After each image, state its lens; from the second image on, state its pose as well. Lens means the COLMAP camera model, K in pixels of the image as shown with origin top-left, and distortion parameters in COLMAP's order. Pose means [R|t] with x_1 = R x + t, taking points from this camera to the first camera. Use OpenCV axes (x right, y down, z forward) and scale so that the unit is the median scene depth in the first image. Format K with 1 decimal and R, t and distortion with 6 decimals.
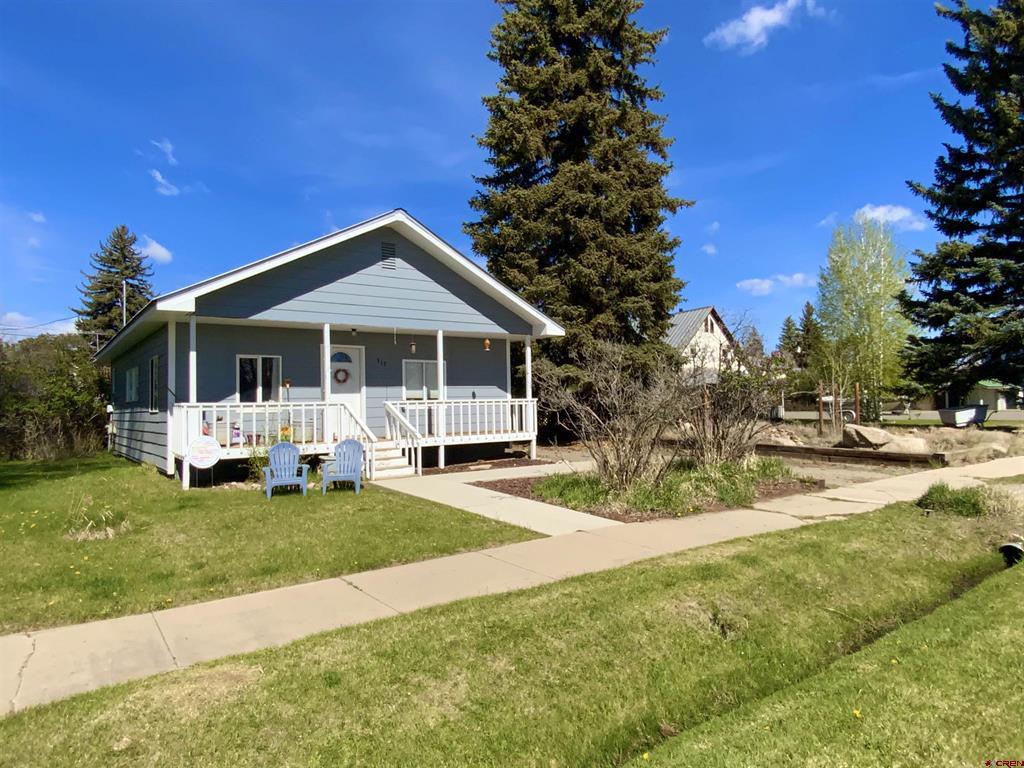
lens RADIAL K [[638.6, 0, 511.3], [0, 638.6, 382.2], [0, 0, 1]] dist [0.004045, 0.000235]
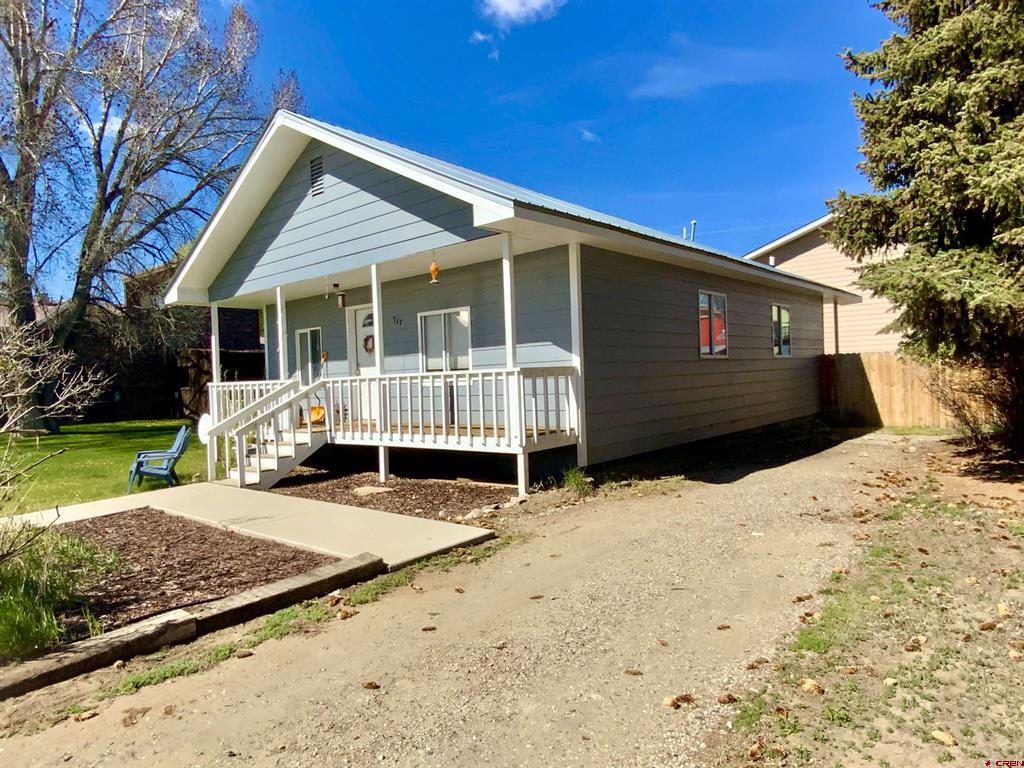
lens RADIAL K [[638.6, 0, 512.0], [0, 638.6, 386.8], [0, 0, 1]] dist [0.004045, 0.000235]
pose [[0.239195, 0.026844, -0.970600, 0.524877], [0.069865, 0.996551, 0.044780, 0.019562], [0.968455, -0.078522, 0.236495, 0.953553]]
